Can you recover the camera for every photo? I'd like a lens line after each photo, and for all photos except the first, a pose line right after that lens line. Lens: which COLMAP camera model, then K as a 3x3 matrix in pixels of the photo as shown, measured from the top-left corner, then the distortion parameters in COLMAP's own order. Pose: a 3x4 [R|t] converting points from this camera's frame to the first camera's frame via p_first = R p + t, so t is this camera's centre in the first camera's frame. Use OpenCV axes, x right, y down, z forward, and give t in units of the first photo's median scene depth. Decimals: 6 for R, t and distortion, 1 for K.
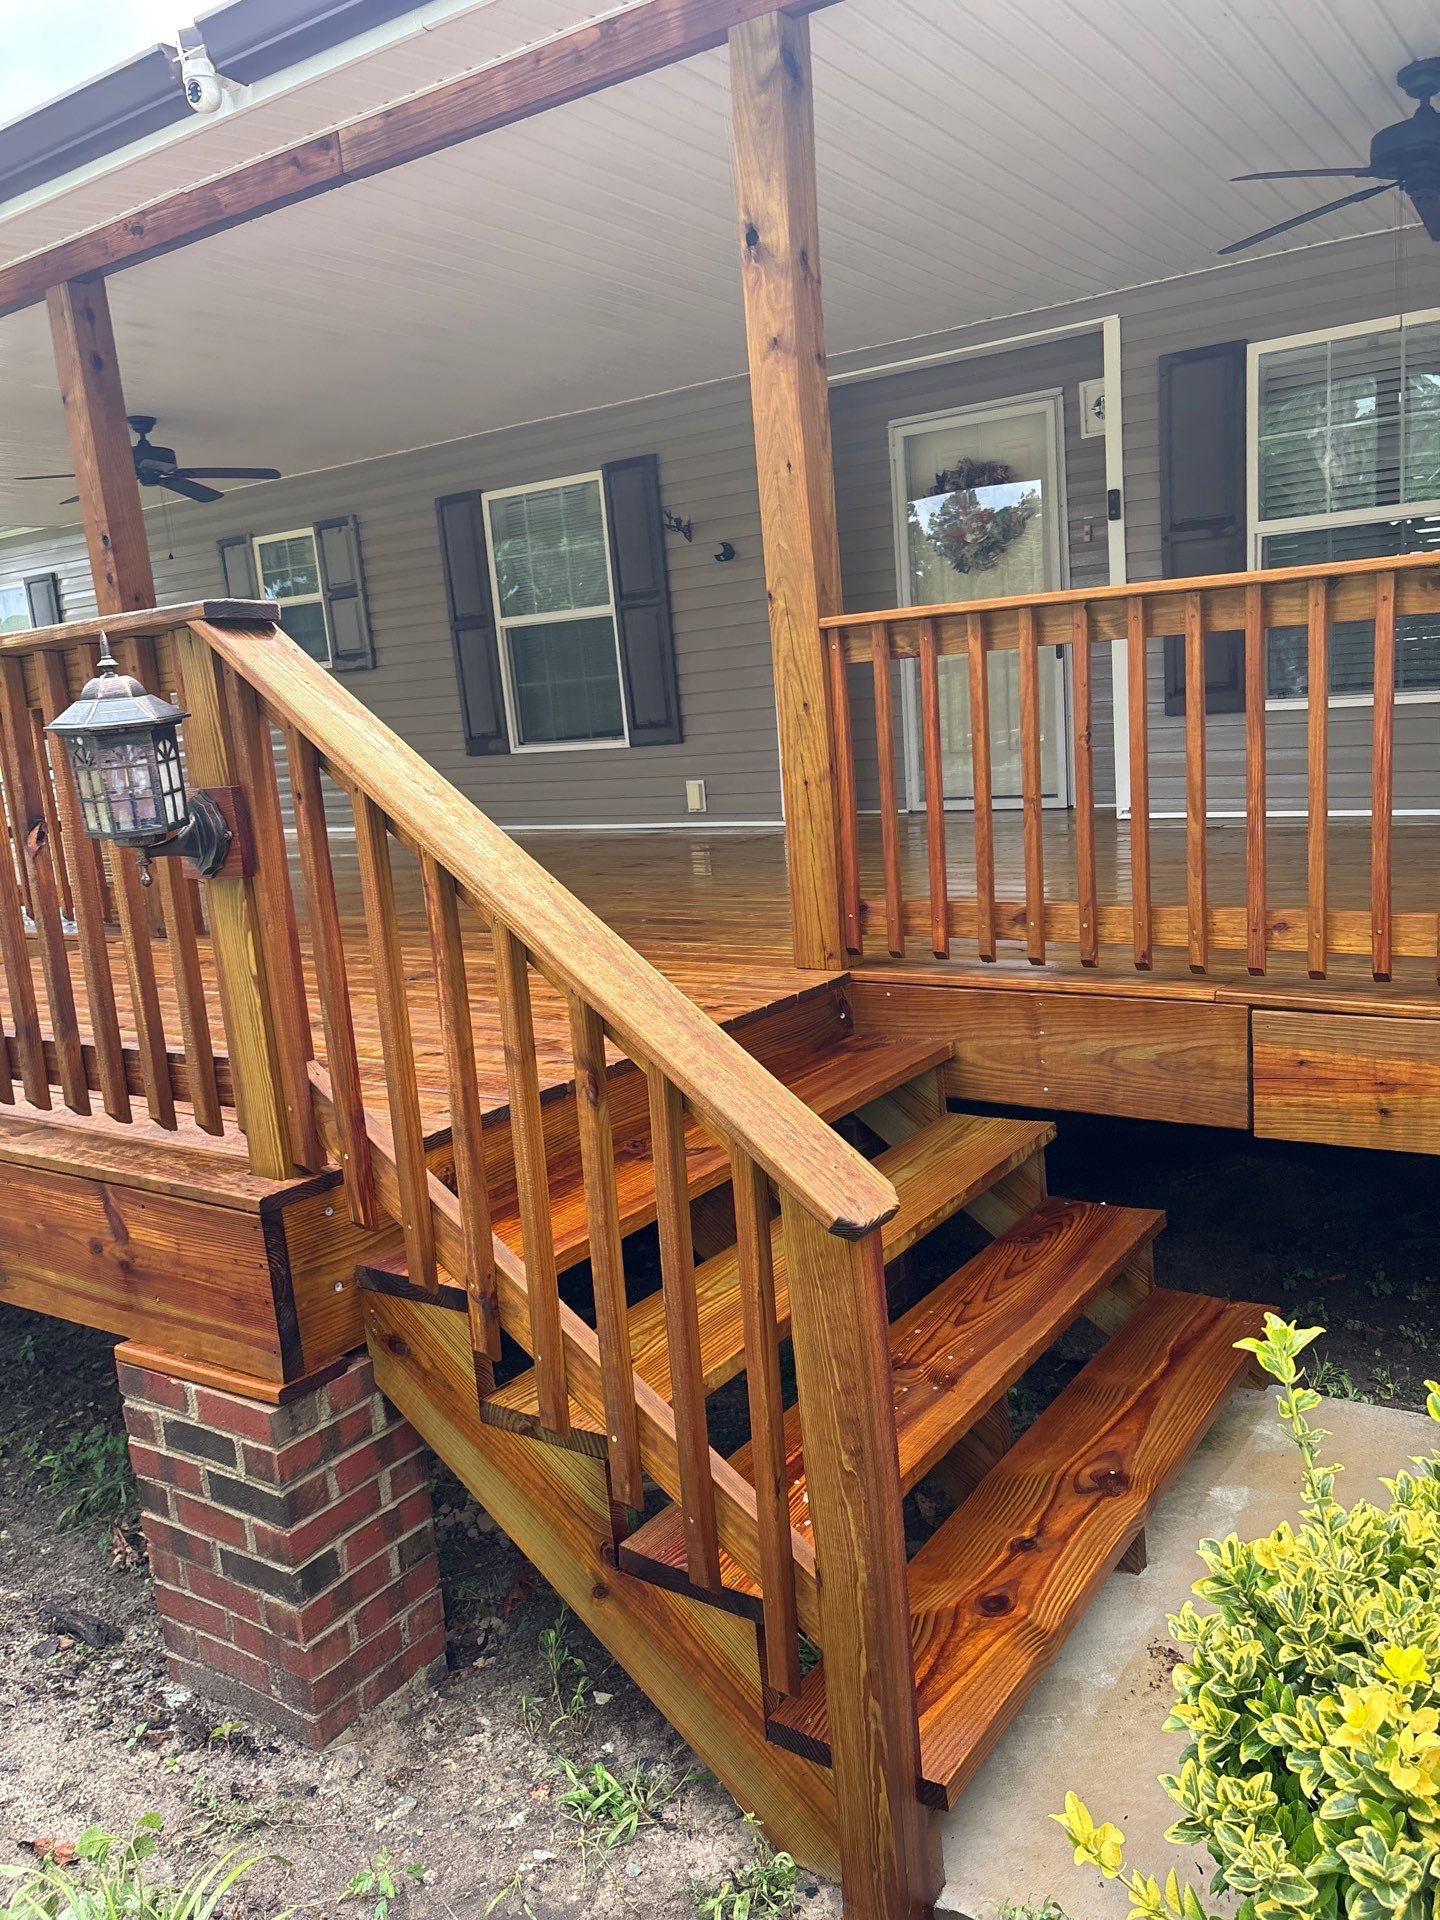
lens RADIAL K [[1425.5, 0, 748.6], [0, 1425.5, 975.9], [0, 0, 1]] dist [-0.007363, 0.002637]
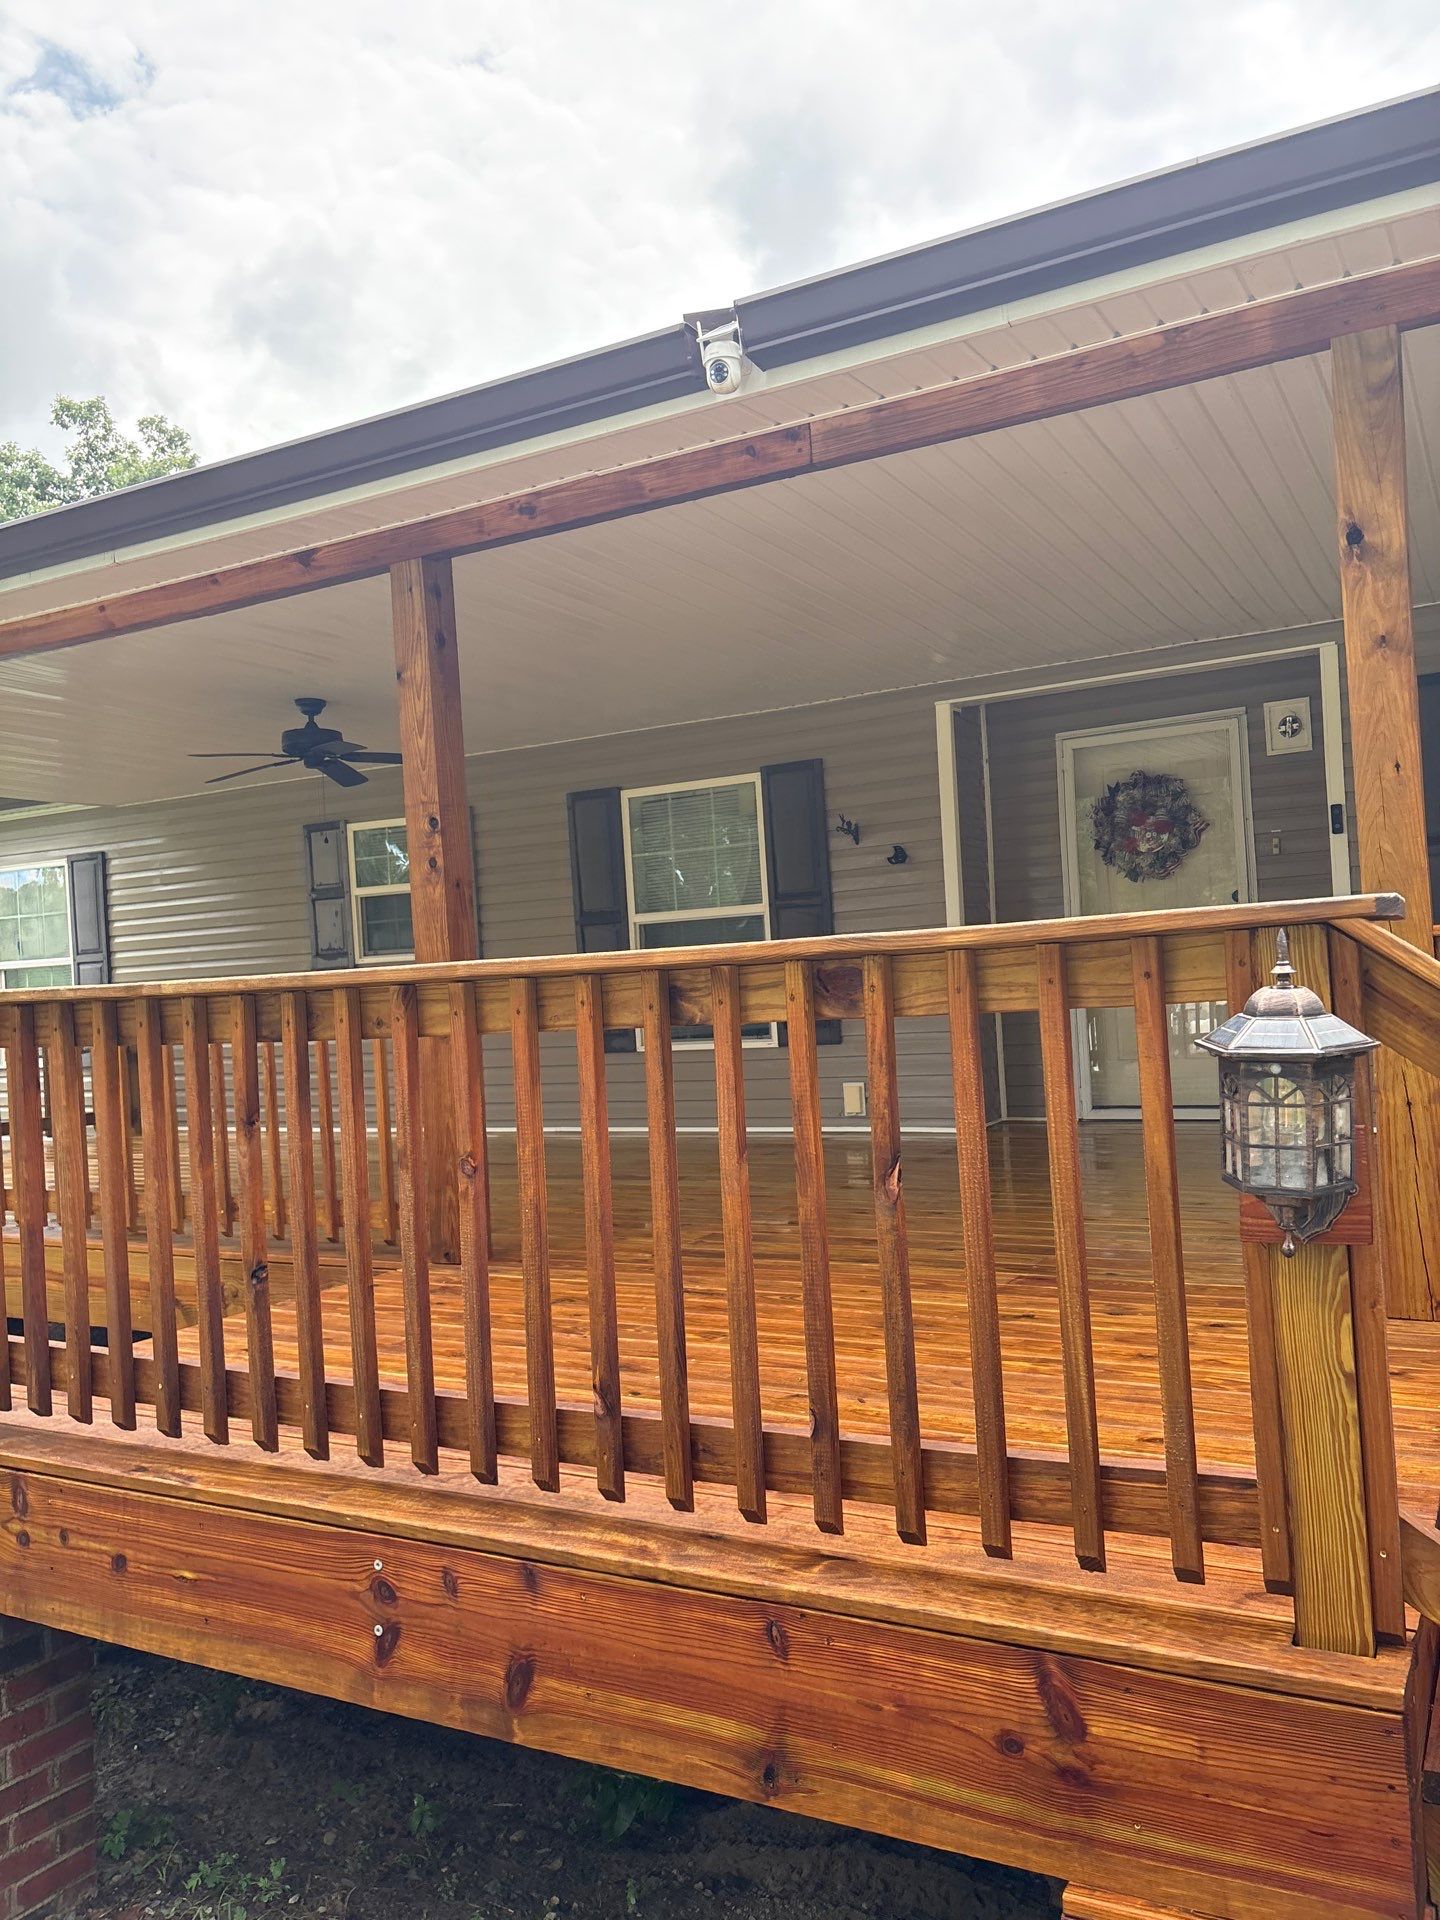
lens RADIAL K [[1408.9, 0, 730.0], [0, 1408.9, 982.6], [0, 0, 1]] dist [0.116111, -0.148551]
pose [[0.996253, 0.022011, 0.083637, -0.349845], [-0.004908, 0.979902, -0.199419, -0.023019], [-0.086346, 0.198262, 0.976338, 0.111150]]
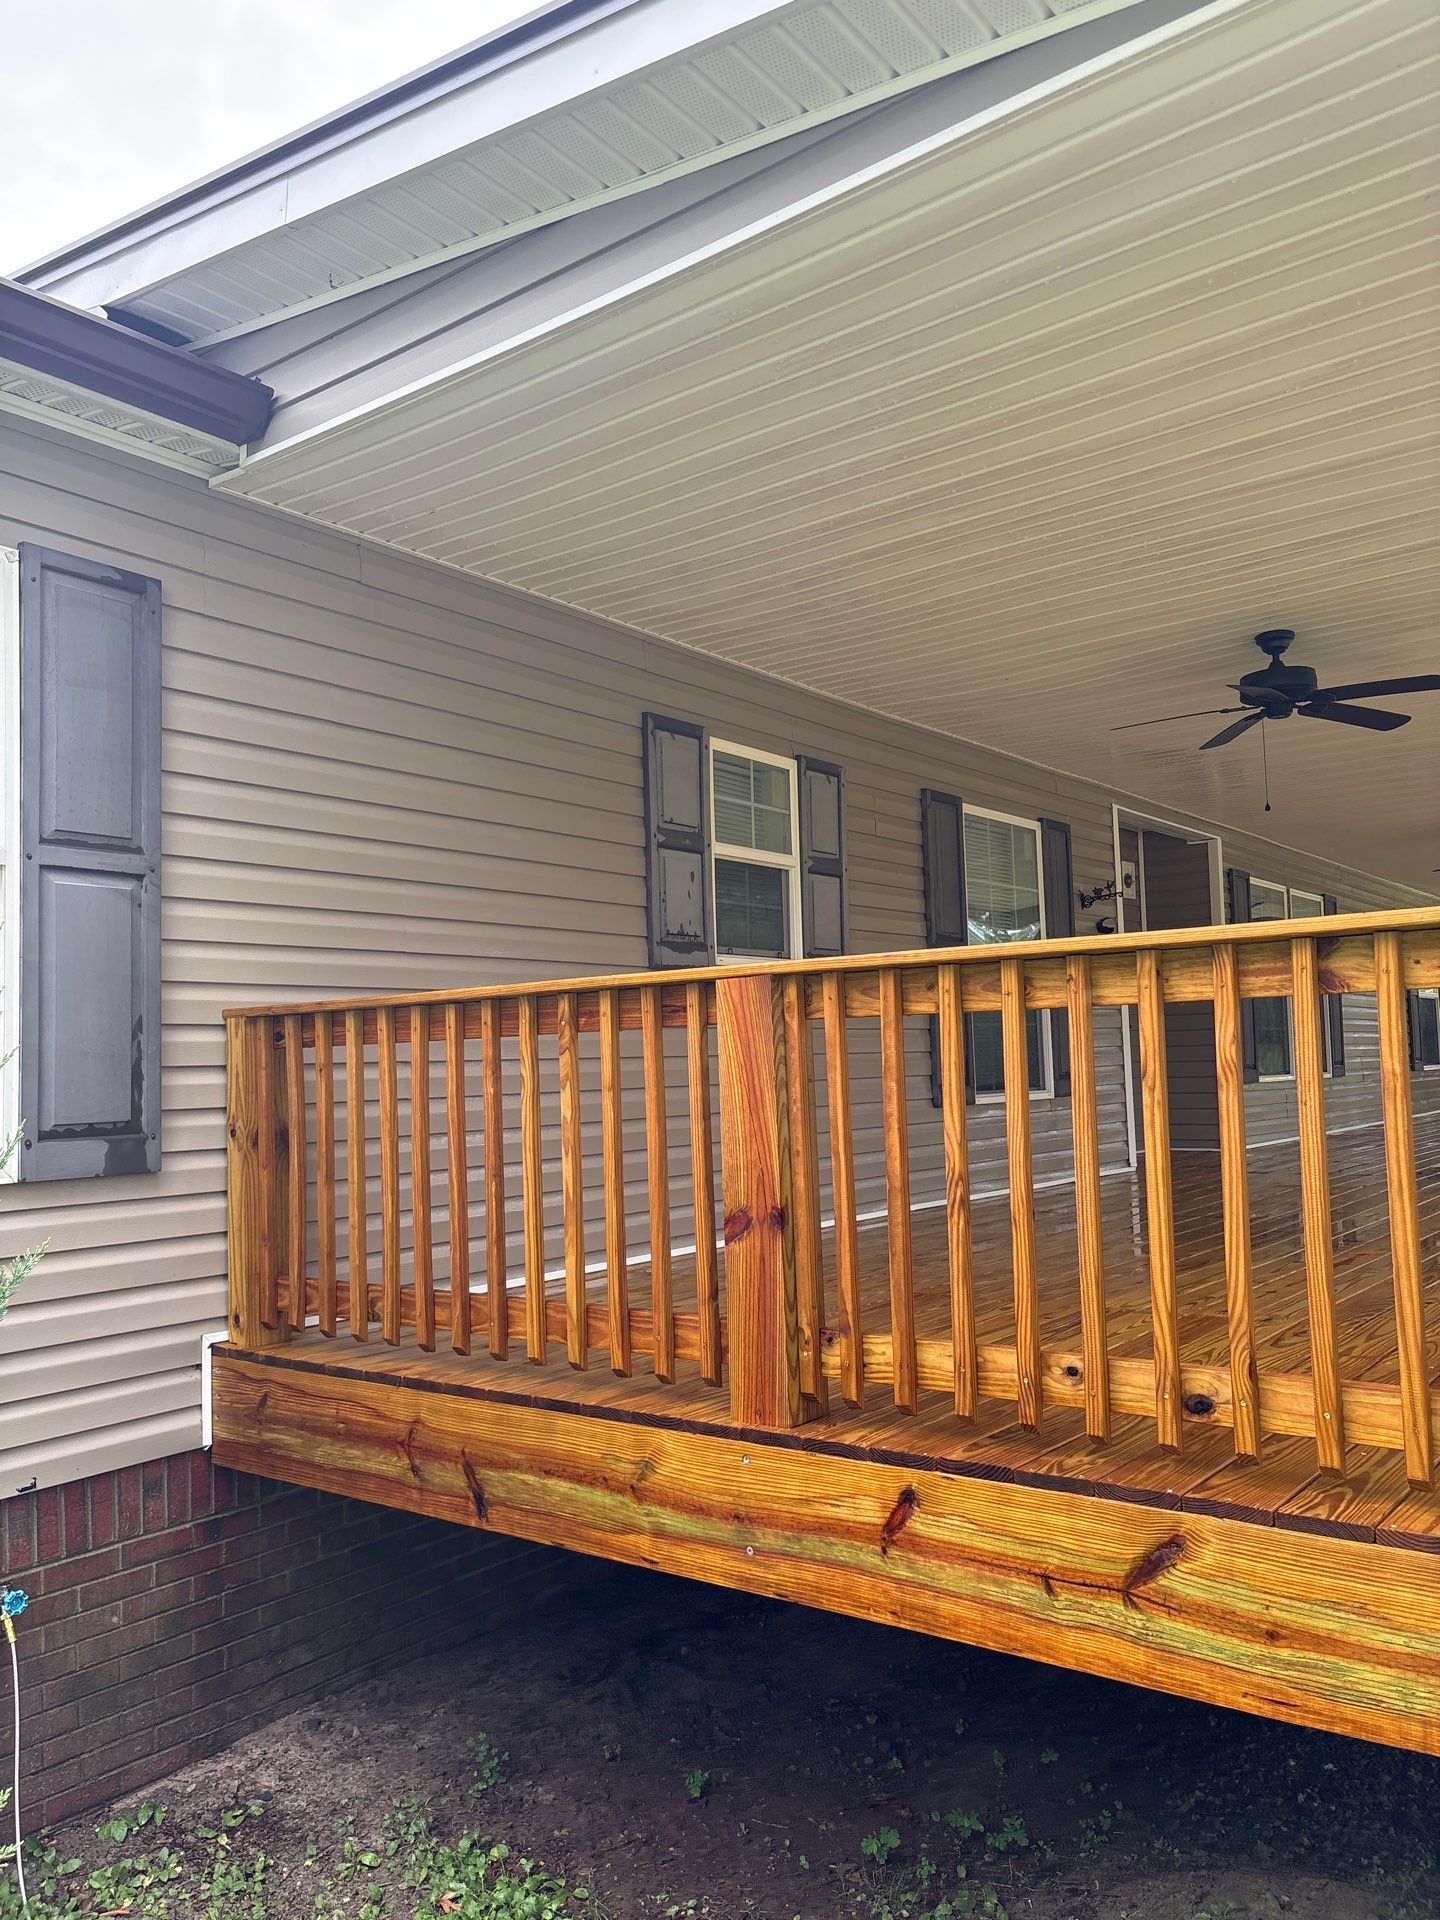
lens RADIAL K [[1470.4, 0, 719.9], [0, 1470.4, 1026.6], [0, 0, 1]] dist [0.066565, 0.002085]
pose [[0.060053, 0.100343, 0.993139, -1.943967], [0.224823, 0.968011, -0.111399, -0.254696], [-0.972547, 0.229970, 0.035572, 2.068680]]
